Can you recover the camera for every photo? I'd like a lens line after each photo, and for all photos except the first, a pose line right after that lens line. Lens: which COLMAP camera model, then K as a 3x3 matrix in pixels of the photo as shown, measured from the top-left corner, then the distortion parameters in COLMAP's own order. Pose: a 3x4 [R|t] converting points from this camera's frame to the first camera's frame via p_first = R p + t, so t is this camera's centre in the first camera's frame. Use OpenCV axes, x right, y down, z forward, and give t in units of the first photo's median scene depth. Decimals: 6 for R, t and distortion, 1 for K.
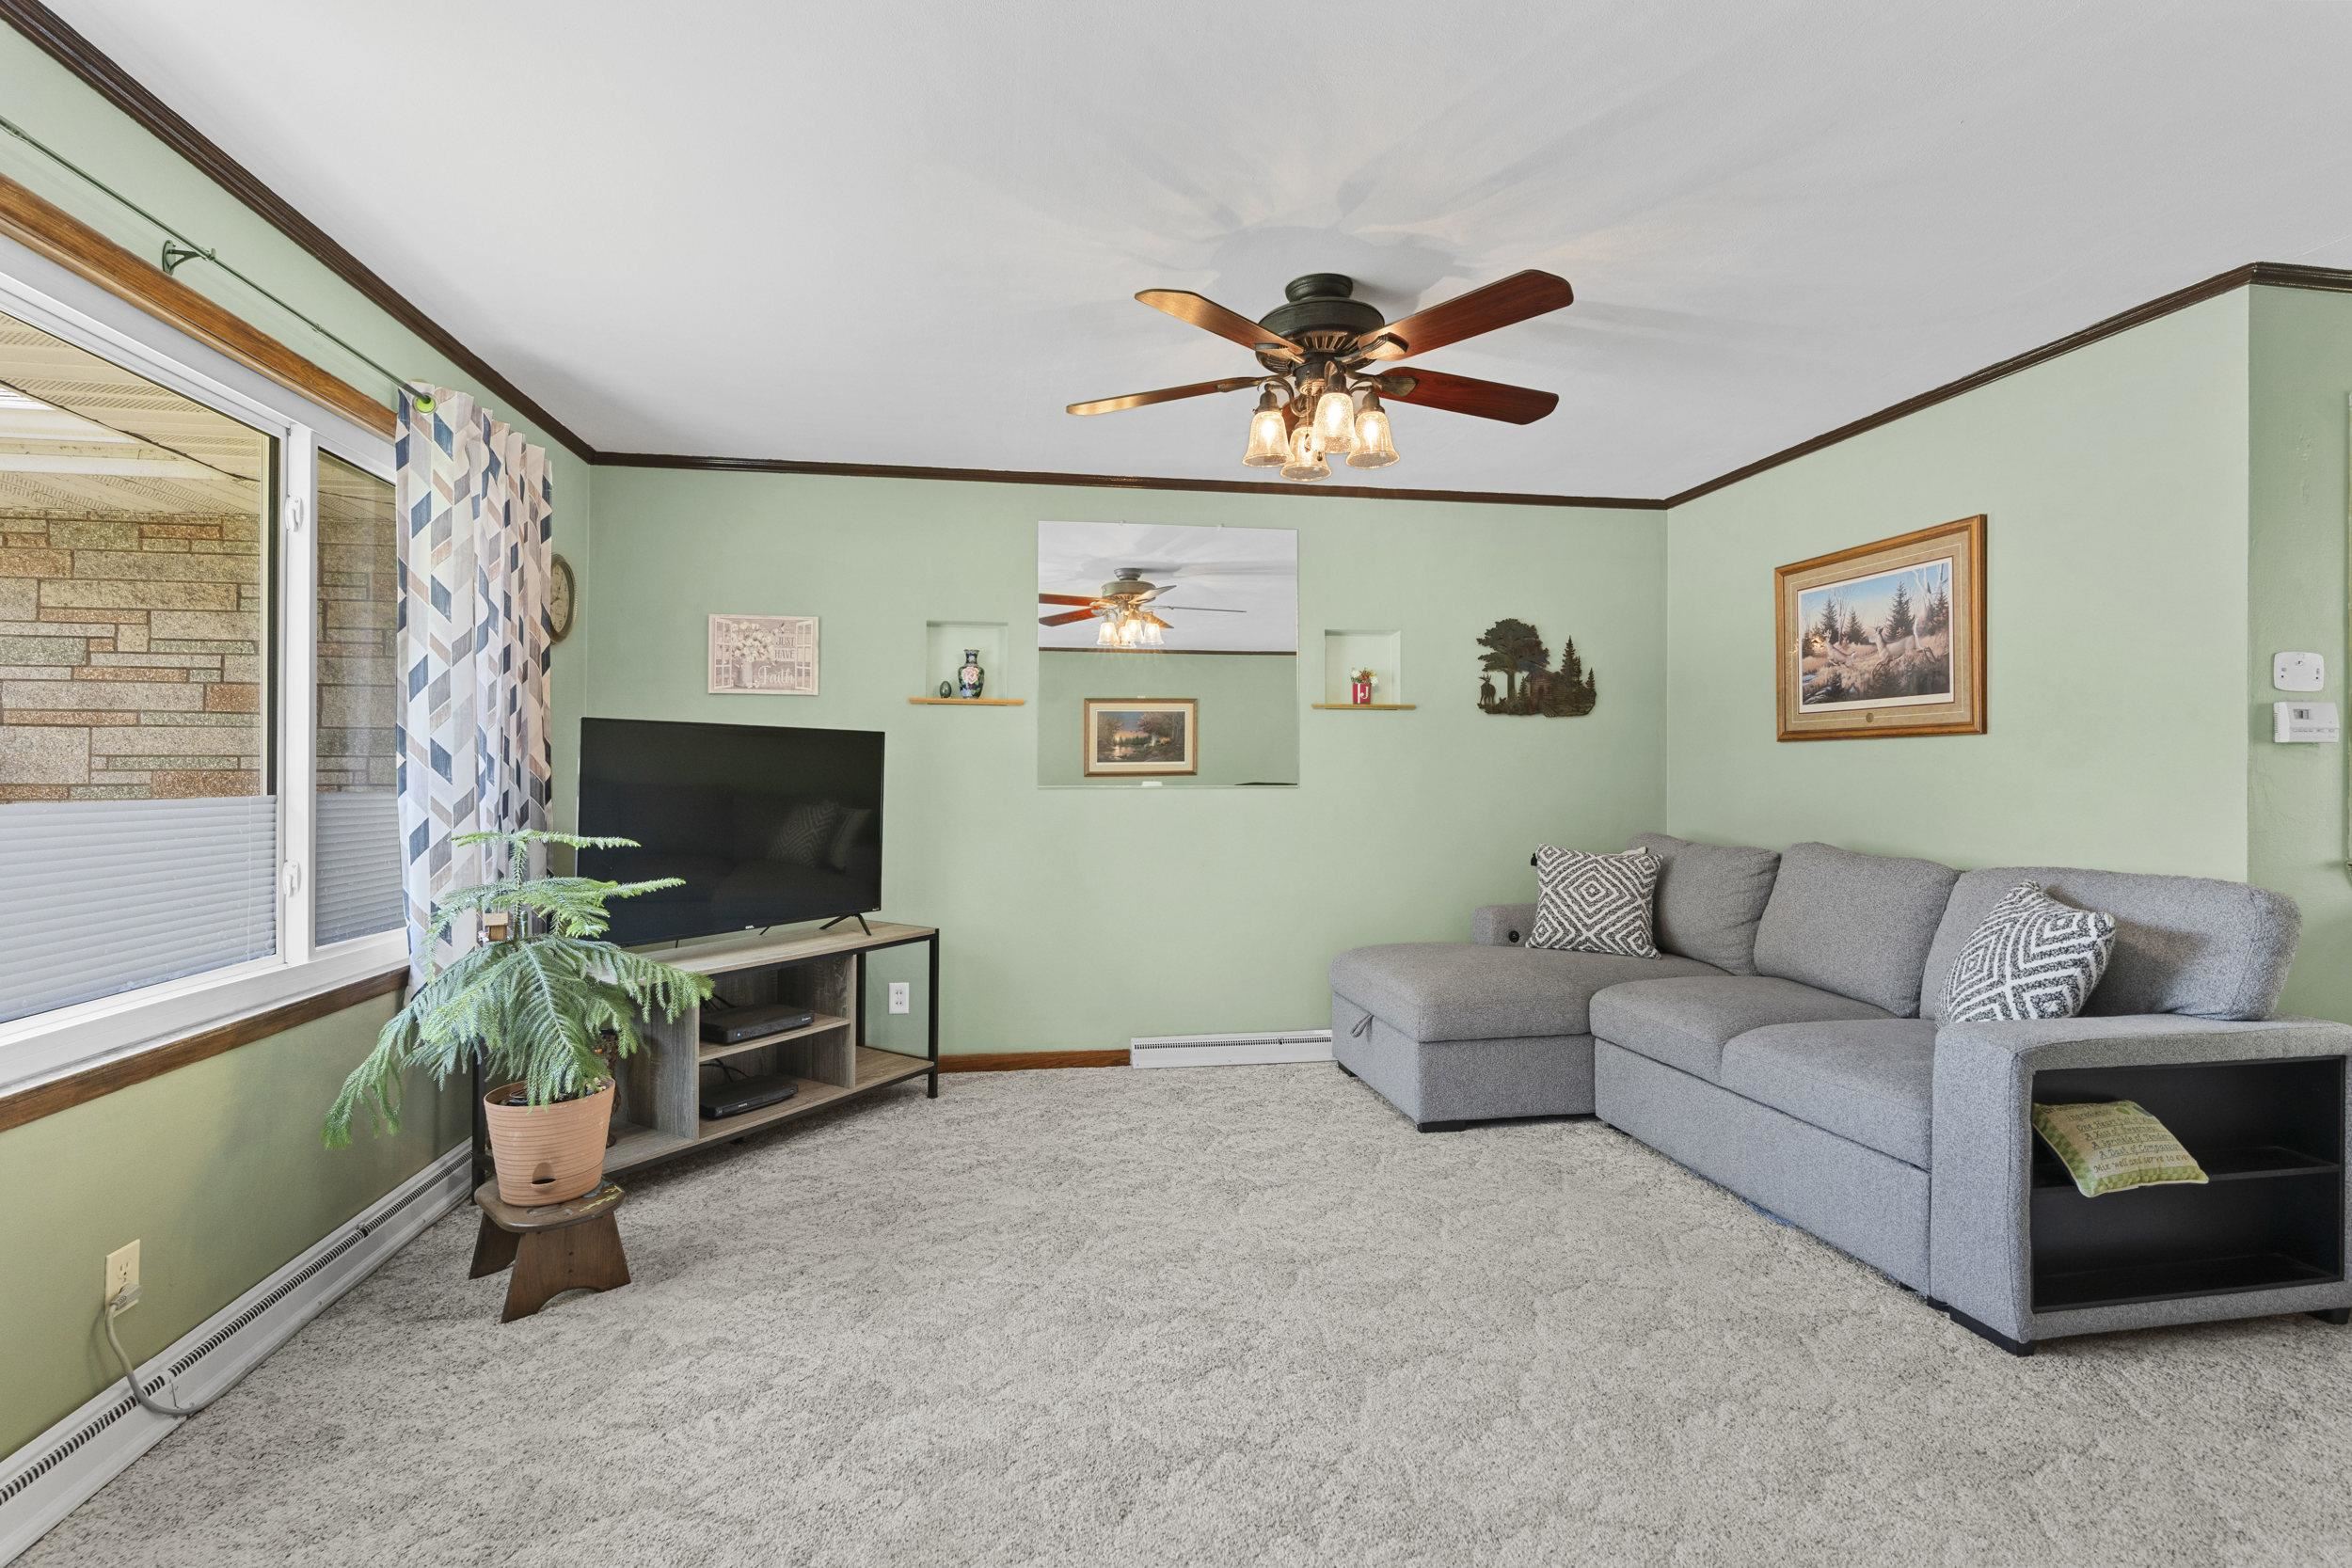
lens RADIAL K [[1060.0, 0, 1138.1], [0, 1060.0, 772.2], [0, 0, 1]] dist [-0.008405, 0.003793]
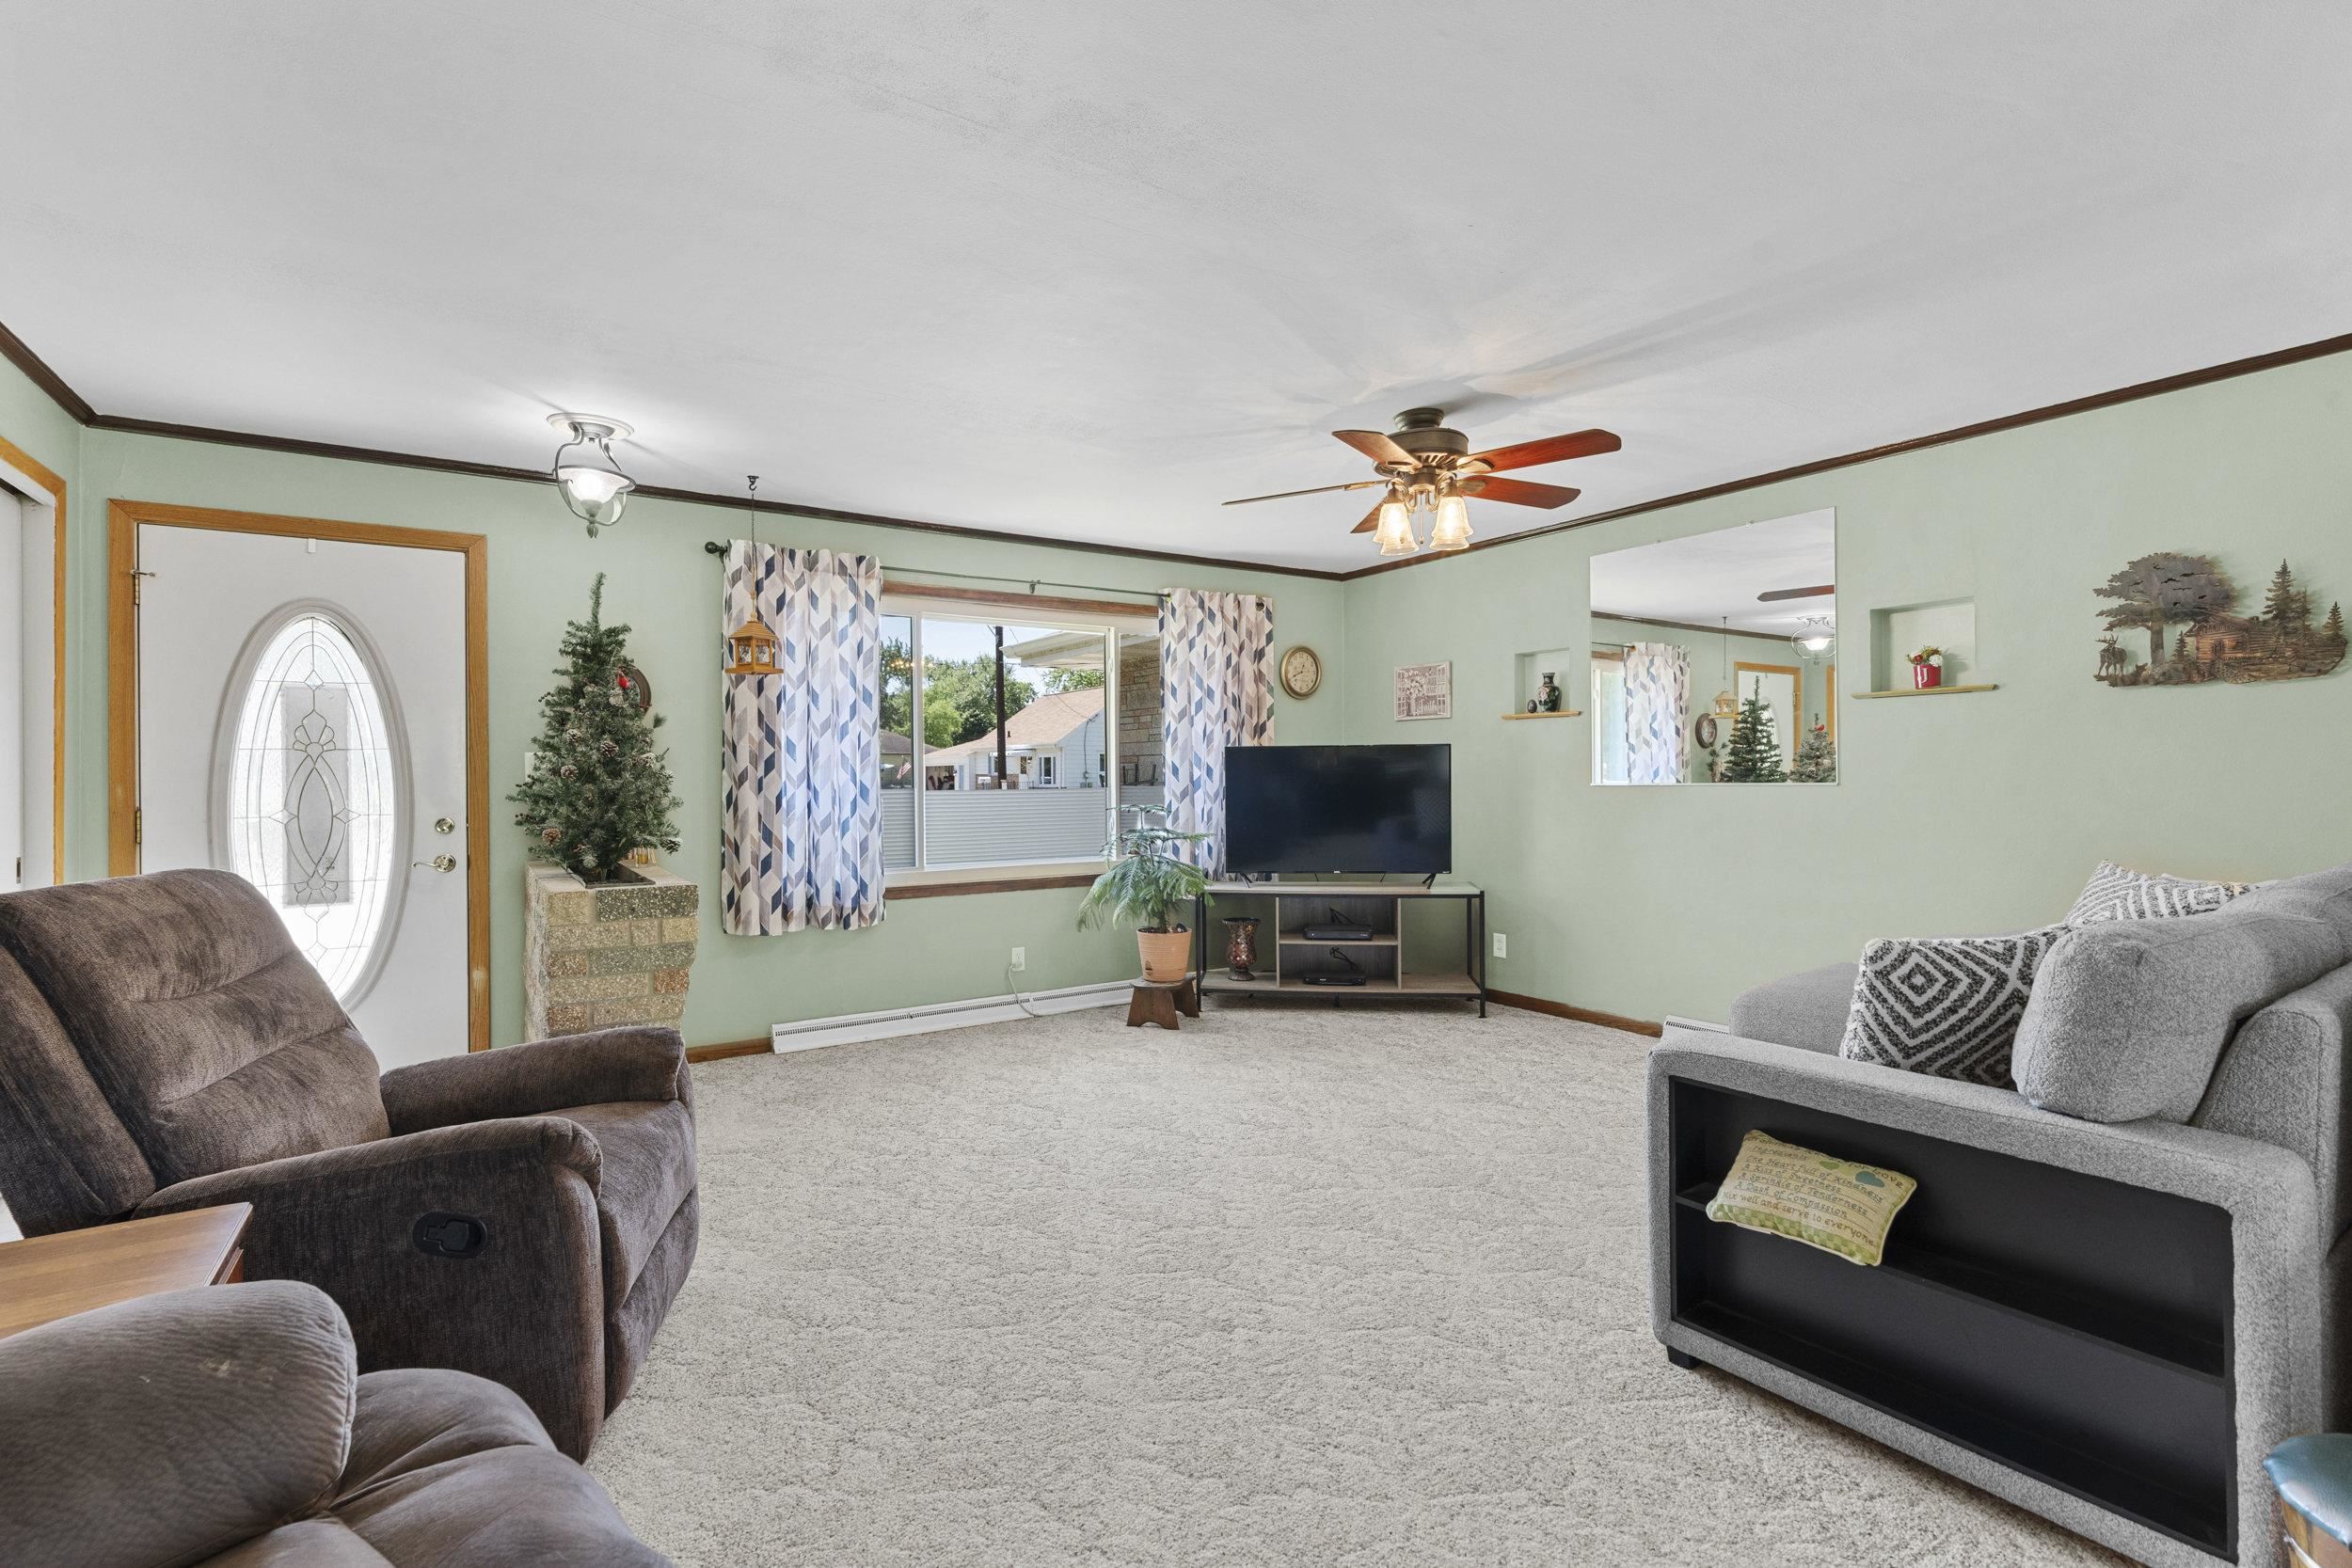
lens RADIAL K [[1060.0, 0, 1170.0], [0, 1060.0, 777.2], [0, 0, 1]] dist [-0.008405, 0.003793]
pose [[0.418753, -0.004921, -0.908087, 1.196031], [0.012098, 0.999927, 0.000161, 0.000736], [0.908019, -0.011054, 0.418782, 0.129025]]
